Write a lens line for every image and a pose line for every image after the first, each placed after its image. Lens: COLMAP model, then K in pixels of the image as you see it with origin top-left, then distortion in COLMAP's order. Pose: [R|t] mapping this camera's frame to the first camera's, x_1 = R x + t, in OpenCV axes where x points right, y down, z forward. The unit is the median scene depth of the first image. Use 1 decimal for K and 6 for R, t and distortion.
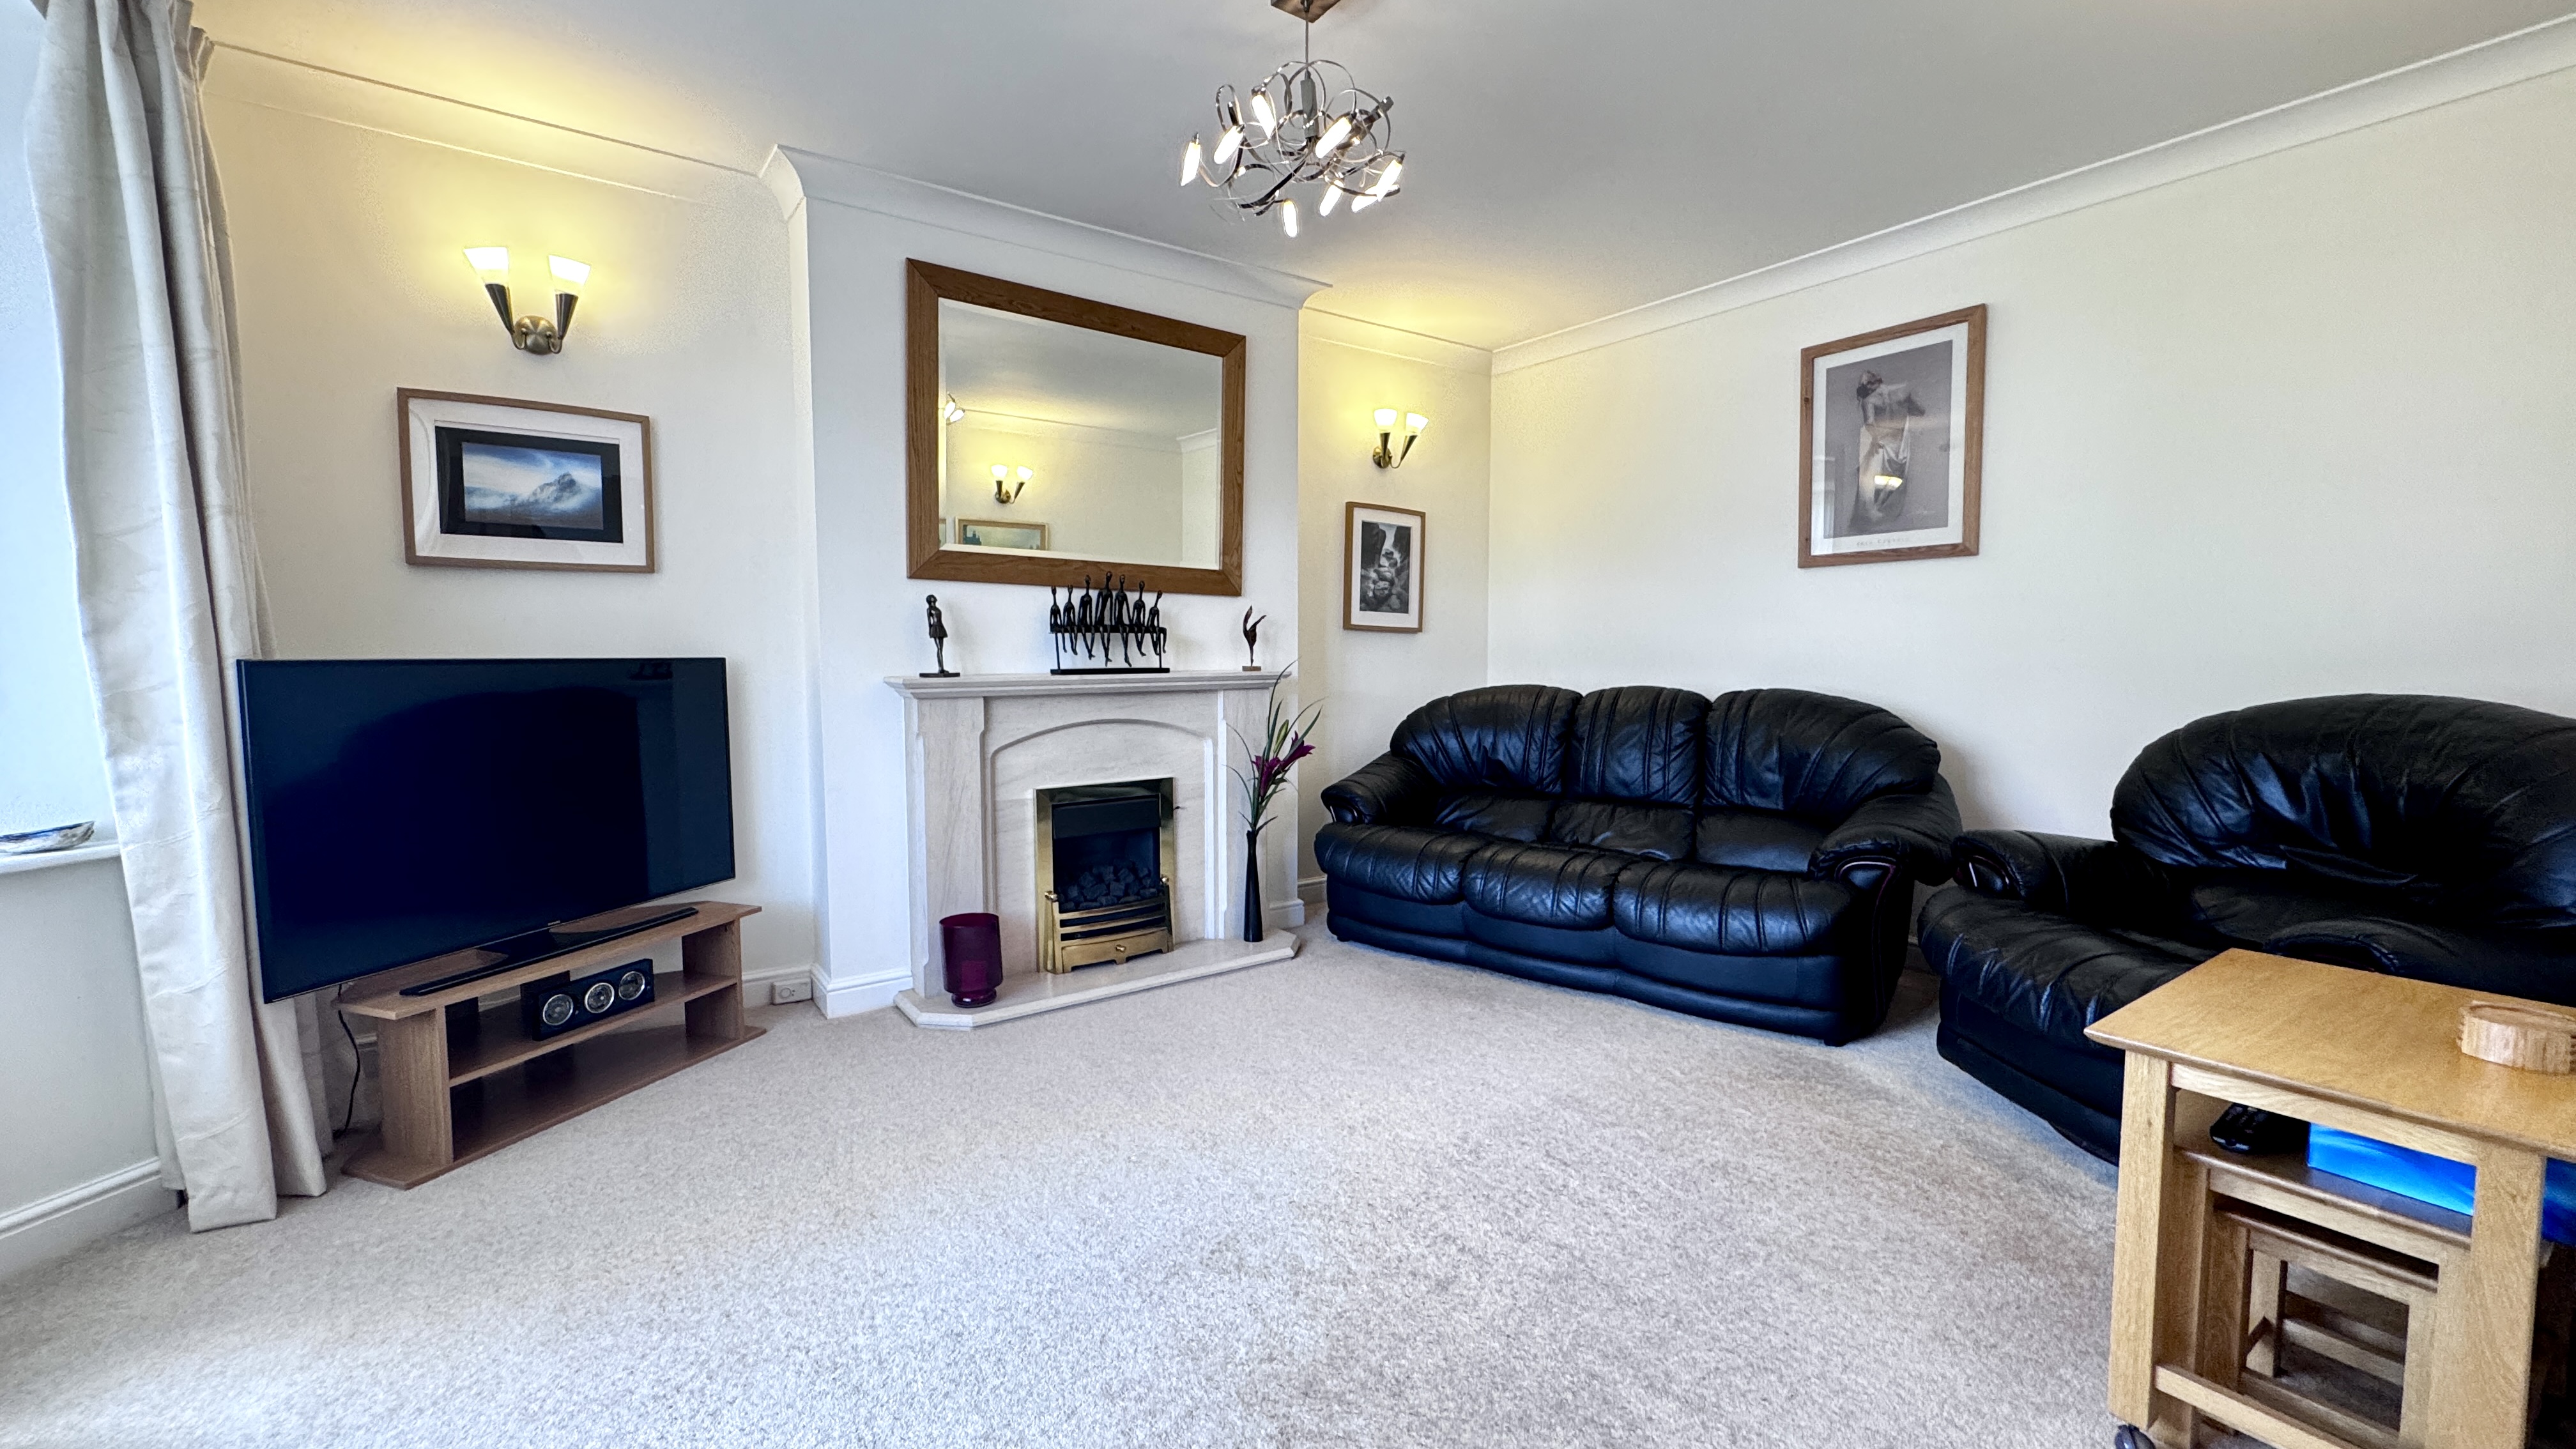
lens RADIAL K [[1030.0, 0, 1288.0], [0, 1030.0, 724.5], [0, 0, 1]] dist [-0.002849, 0.000417]
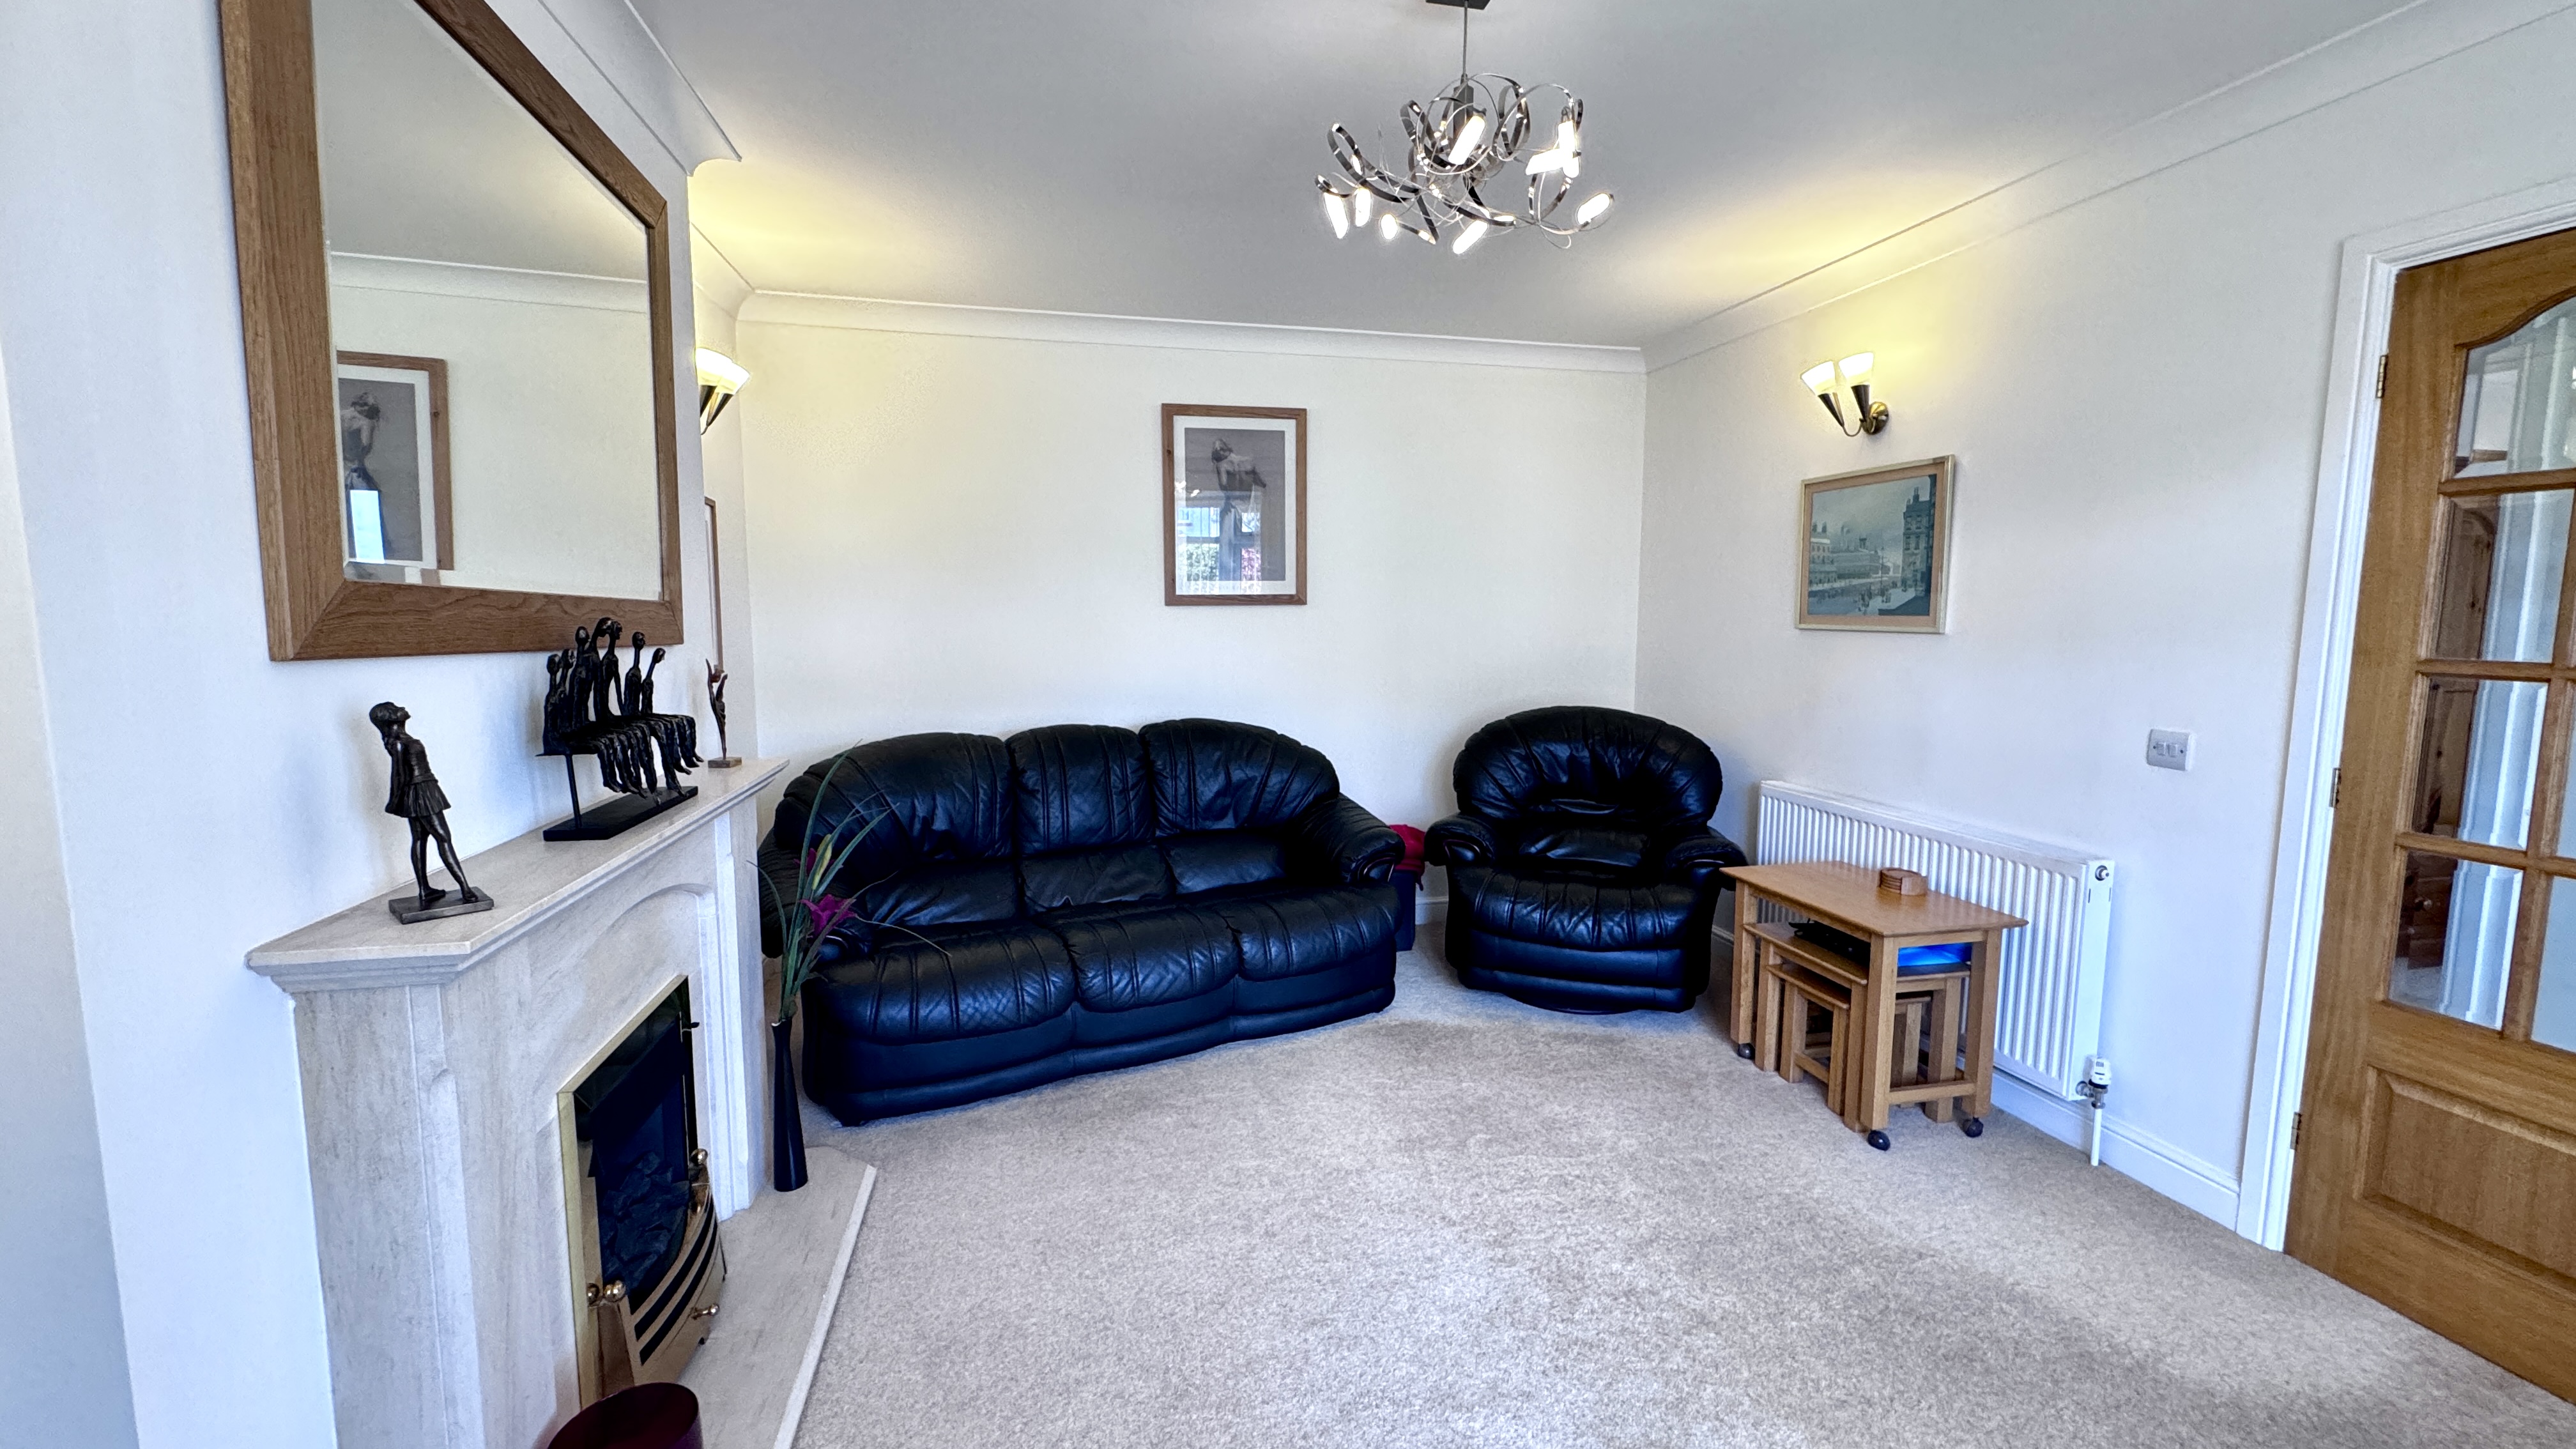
lens RADIAL K [[1030.0, 0, 1288.0], [0, 1030.0, 724.5], [0, 0, 1]] dist [-0.002849, 0.000417]
pose [[0.390312, -0.099027, 0.915341, -0.530238], [0.063861, 0.994716, 0.080384, -0.119863], [-0.918465, 0.027080, 0.394574, 0.513487]]
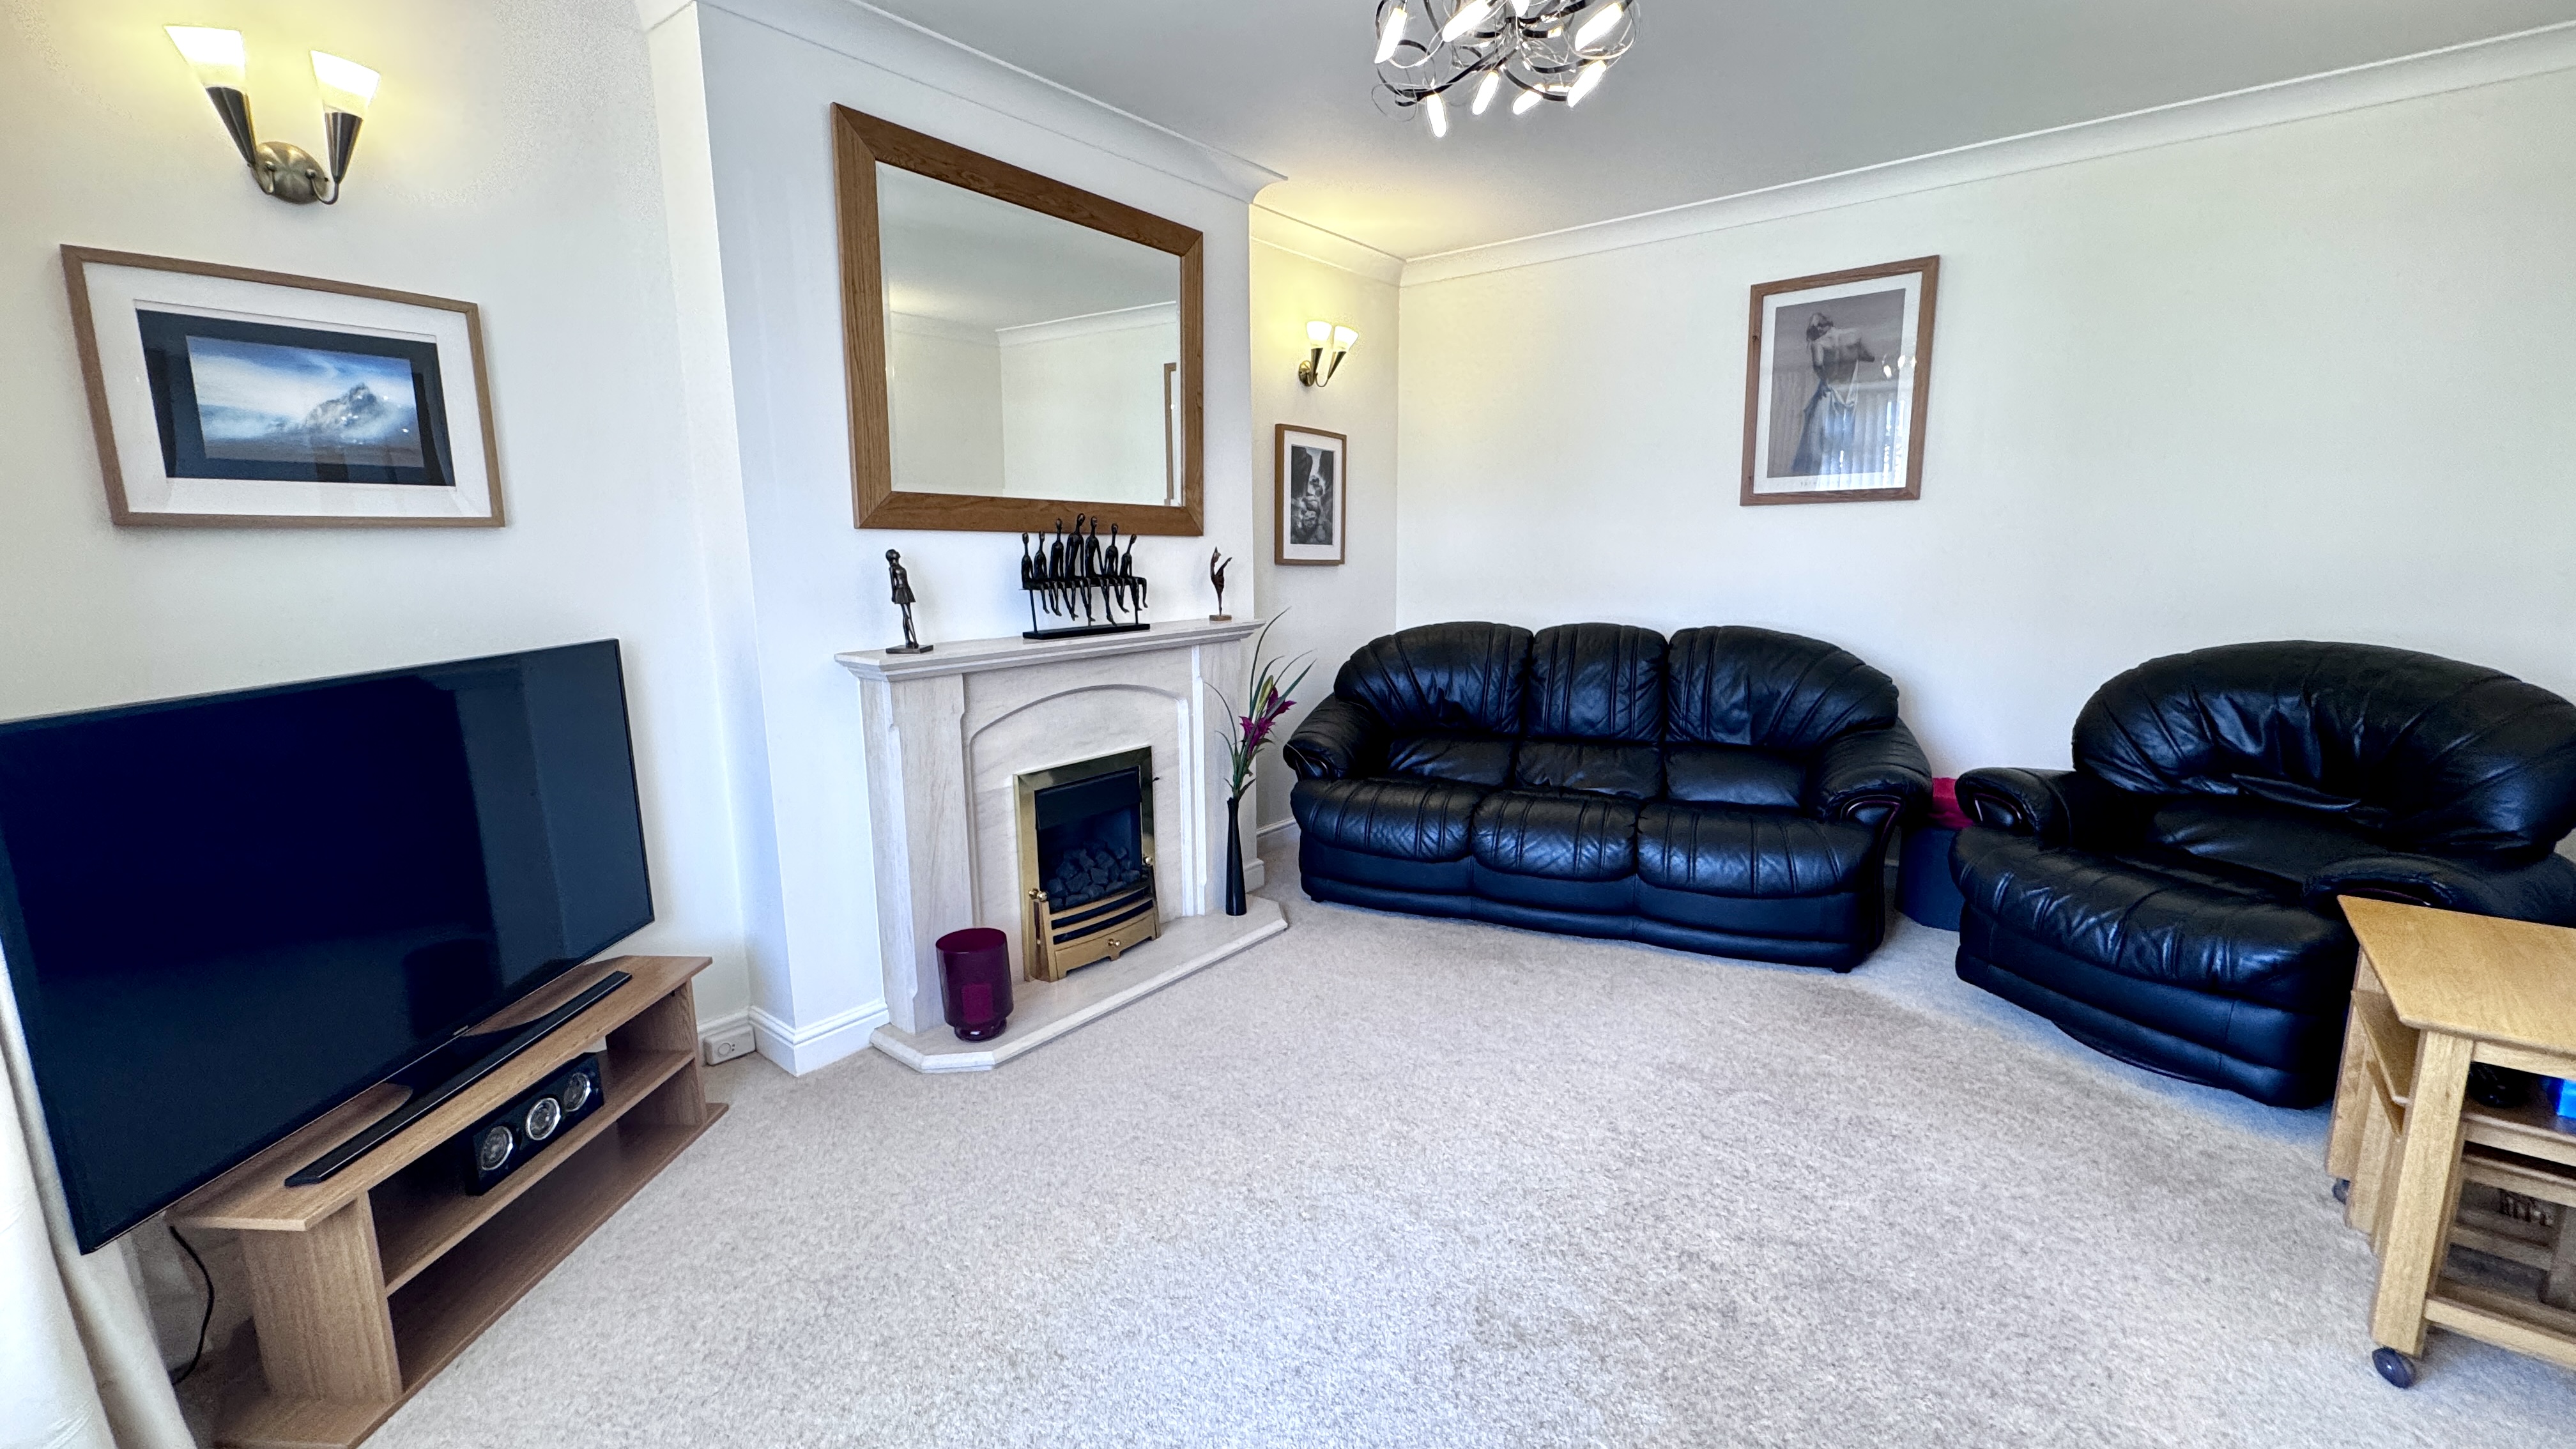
lens RADIAL K [[1030.0, 0, 1288.0], [0, 1030.0, 724.5], [0, 0, 1]] dist [-0.002849, 0.000417]
pose [[0.963549, -0.054296, 0.261965, -0.250633], [0.027490, 0.994100, 0.104928, -0.062226], [-0.266117, -0.093902, 0.959356, 0.128055]]
